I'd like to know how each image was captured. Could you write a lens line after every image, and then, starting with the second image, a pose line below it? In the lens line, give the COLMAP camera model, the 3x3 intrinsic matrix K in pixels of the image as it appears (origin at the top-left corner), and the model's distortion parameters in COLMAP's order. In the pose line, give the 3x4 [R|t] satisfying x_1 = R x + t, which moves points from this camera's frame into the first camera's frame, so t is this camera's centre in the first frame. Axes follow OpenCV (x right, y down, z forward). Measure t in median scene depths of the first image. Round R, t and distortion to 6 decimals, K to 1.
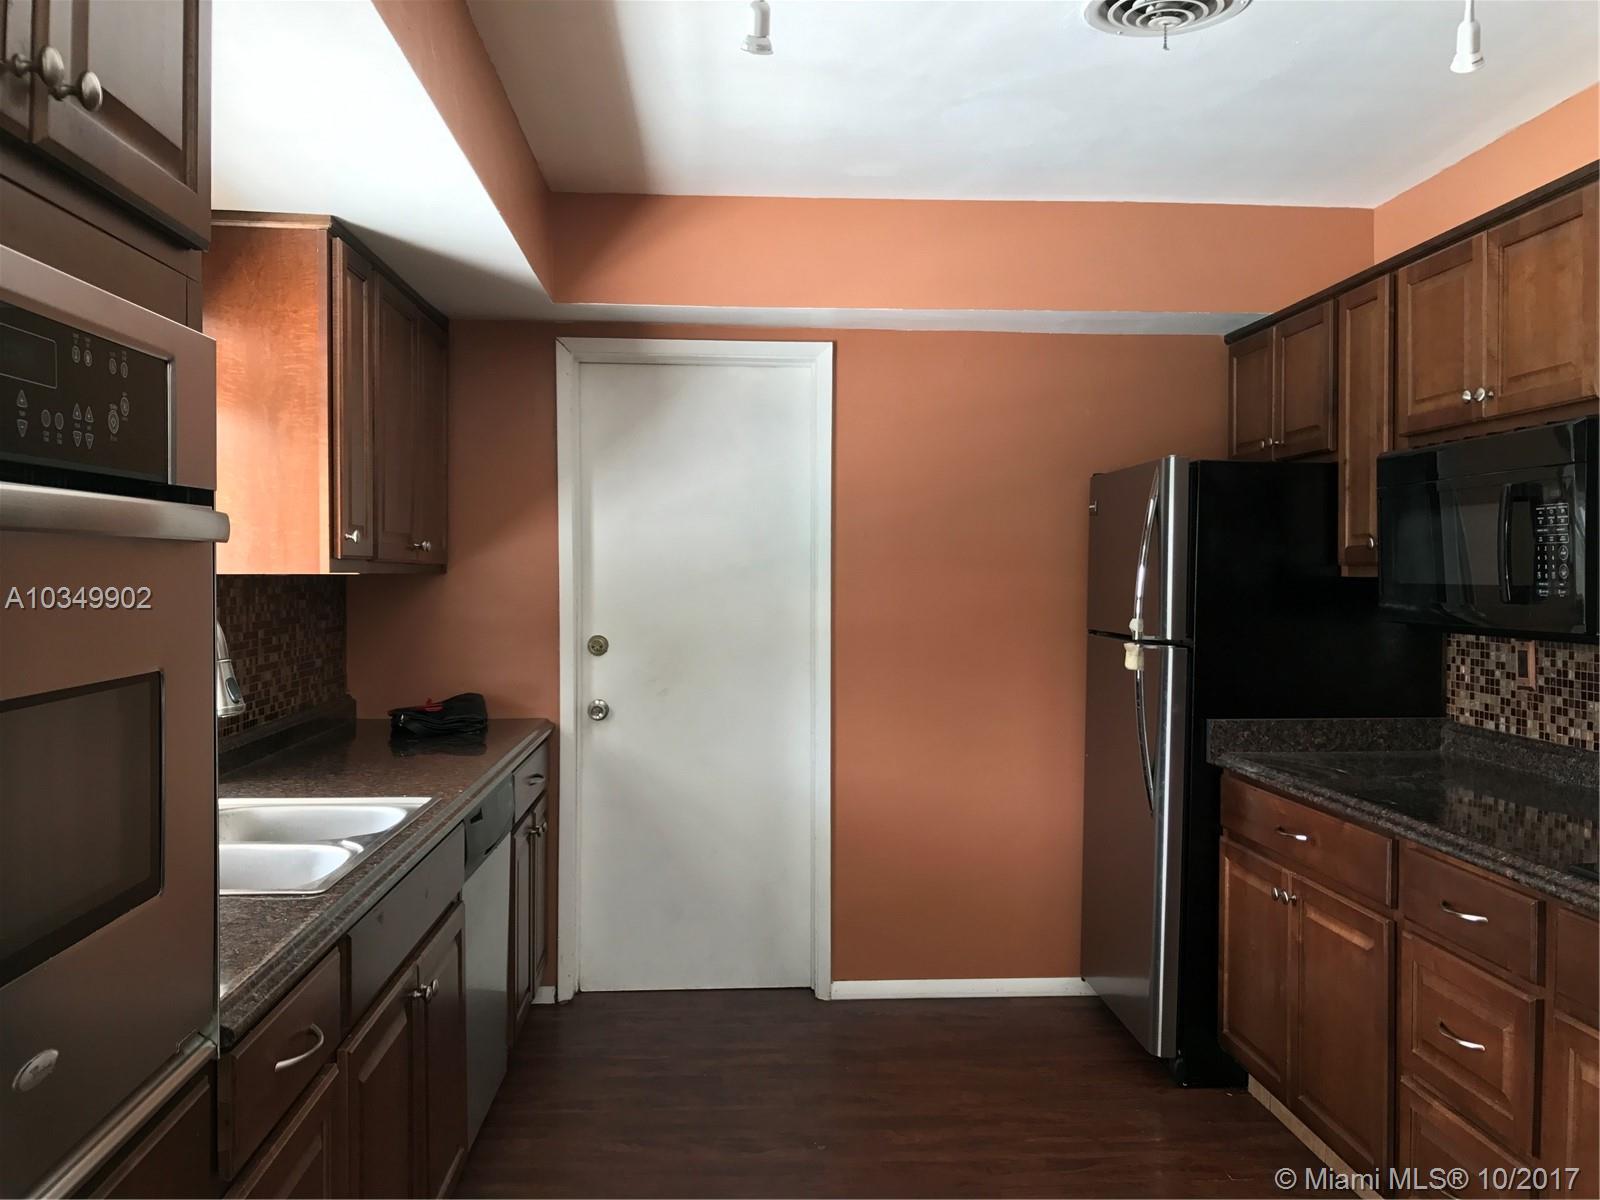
lens RADIAL K [[1313.5, 0, 800.0], [0, 1313.5, 600.0], [0, 0, 1]] dist [-0.001753, -0.003423]
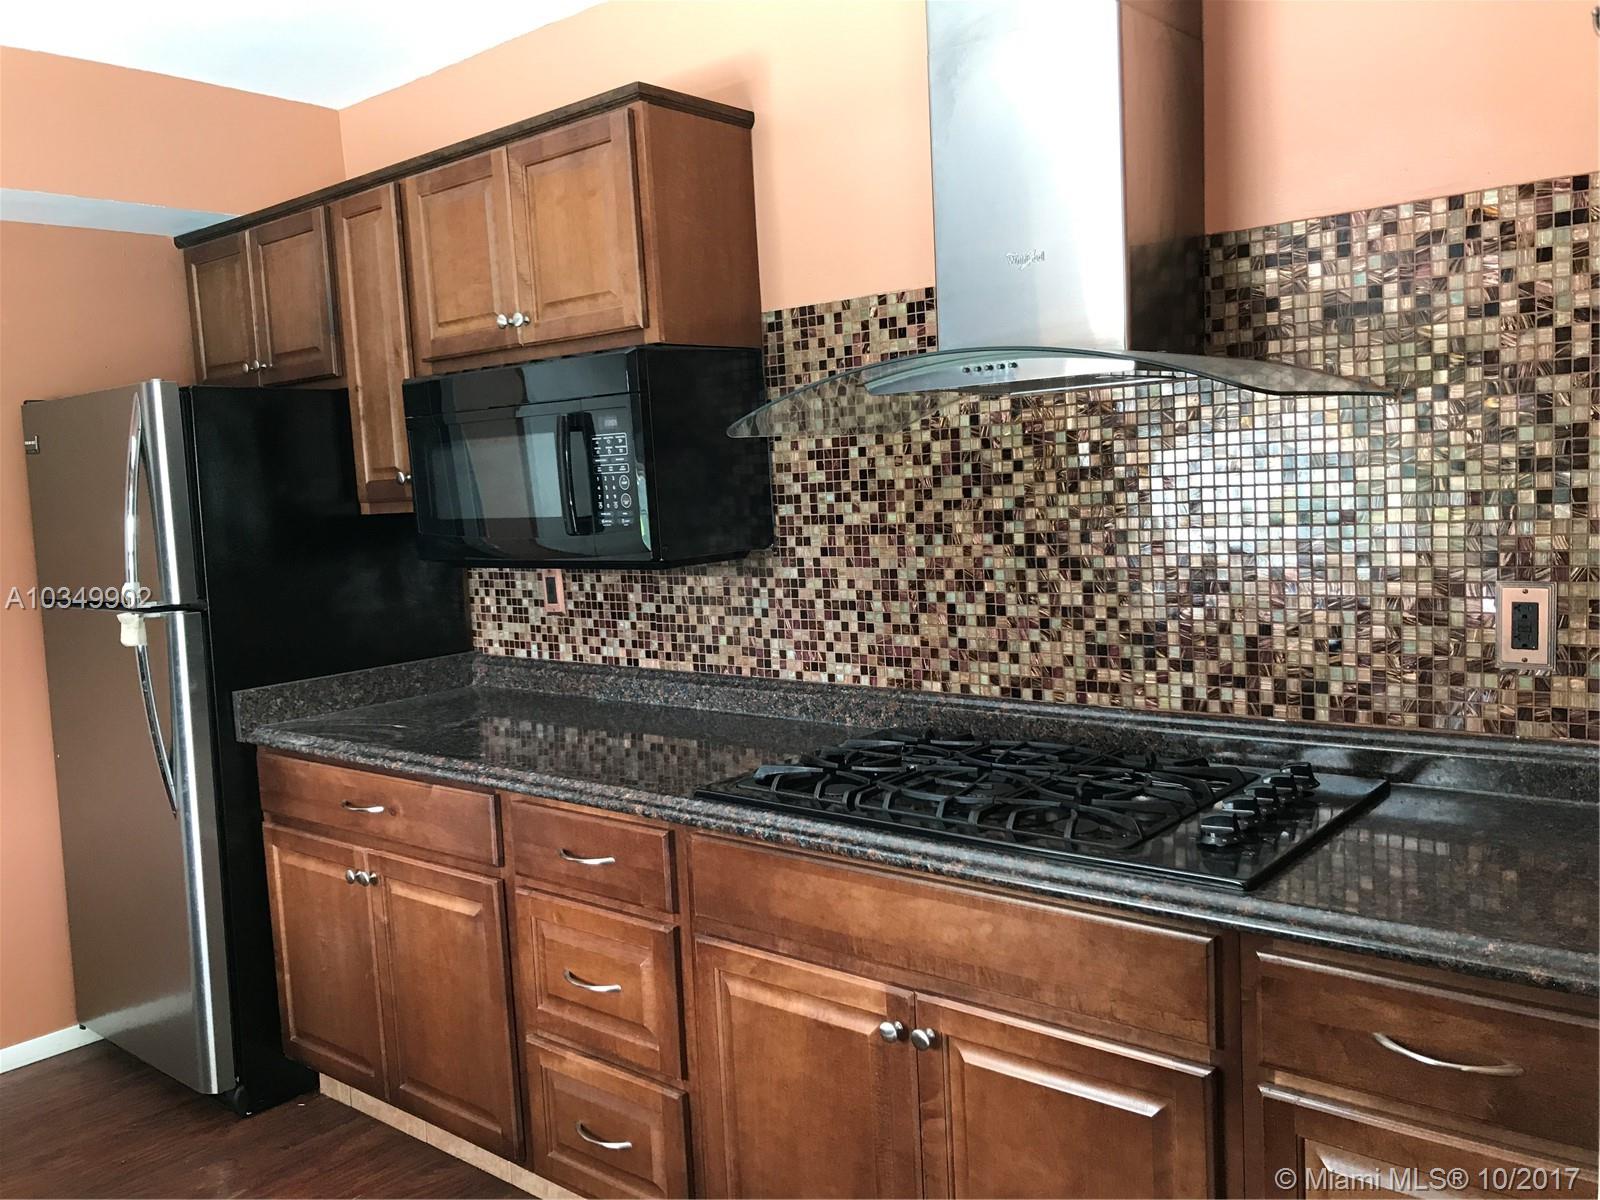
lens RADIAL K [[1311.9, 0, 800.0], [0, 1311.9, 600.0], [0, 0, 1]] dist [0.018006, -0.017237]
pose [[0.689862, -0.110526, 0.715454, -0.043220], [0.069994, 0.993830, 0.086041, -0.017261], [-0.720549, -0.009279, 0.693342, 0.151830]]
